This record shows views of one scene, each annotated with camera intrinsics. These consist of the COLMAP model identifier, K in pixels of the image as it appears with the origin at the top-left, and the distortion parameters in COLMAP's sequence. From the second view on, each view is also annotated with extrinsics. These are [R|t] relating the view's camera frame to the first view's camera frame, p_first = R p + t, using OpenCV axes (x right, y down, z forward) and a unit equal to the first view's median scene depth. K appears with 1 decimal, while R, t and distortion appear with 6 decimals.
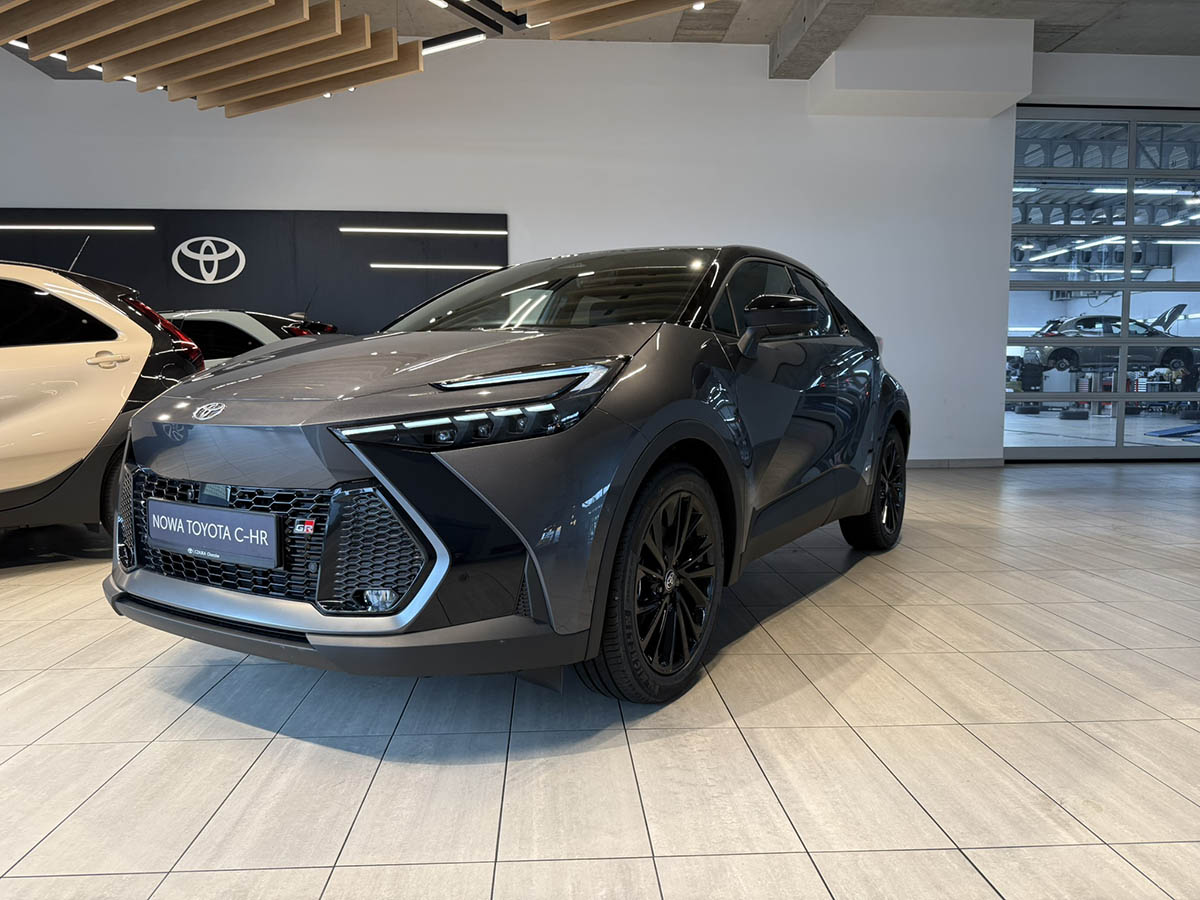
lens RADIAL K [[842.8, 0, 594.0], [0, 842.8, 461.0], [0, 0, 1]] dist [0.039179, -0.054967]
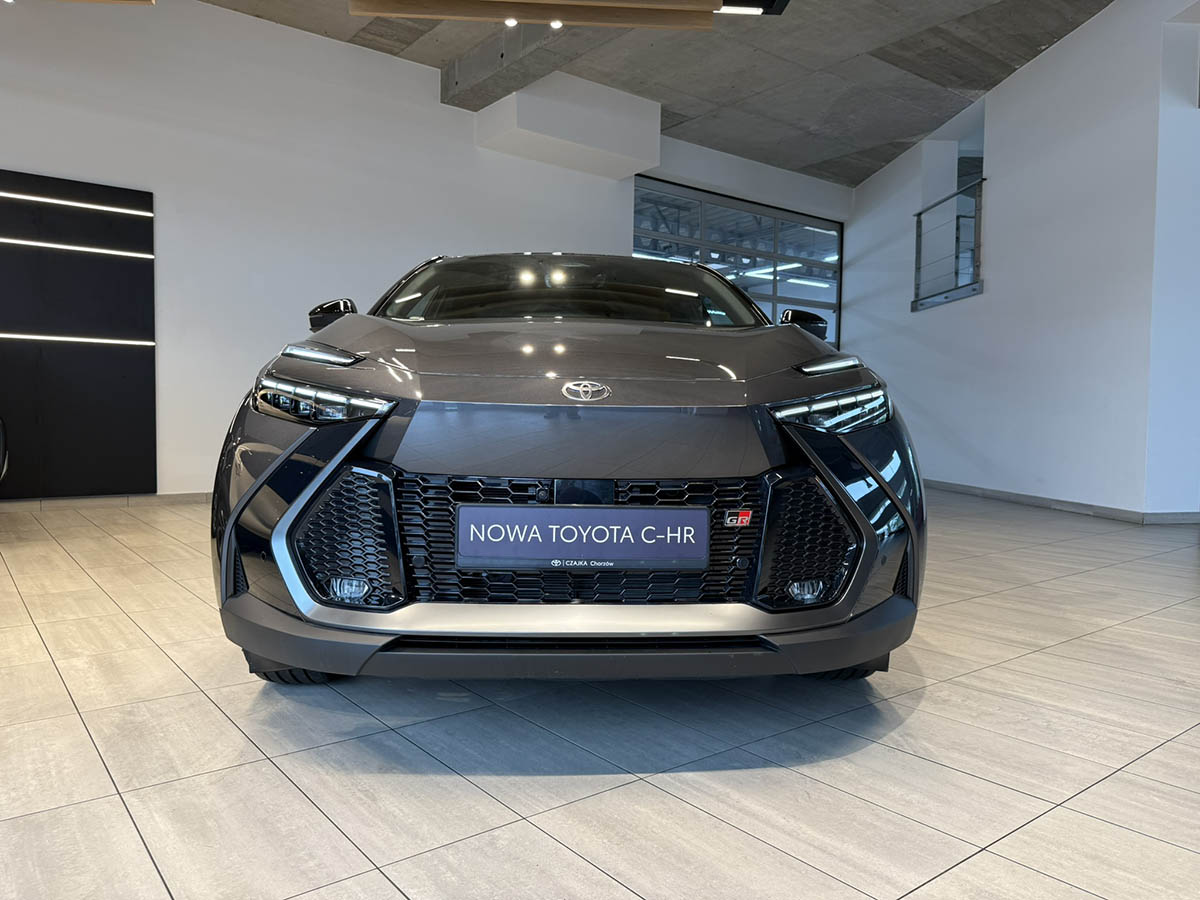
lens RADIAL K [[856.1, 0, 591.6], [0, 856.1, 452.9], [0, 0, 1]] dist [0.038457, -0.064000]
pose [[0.820217, -0.011637, 0.571935, -0.836041], [0.039162, 0.998590, -0.035845, 0.029601], [-0.570711, 0.051799, 0.819516, 0.288706]]
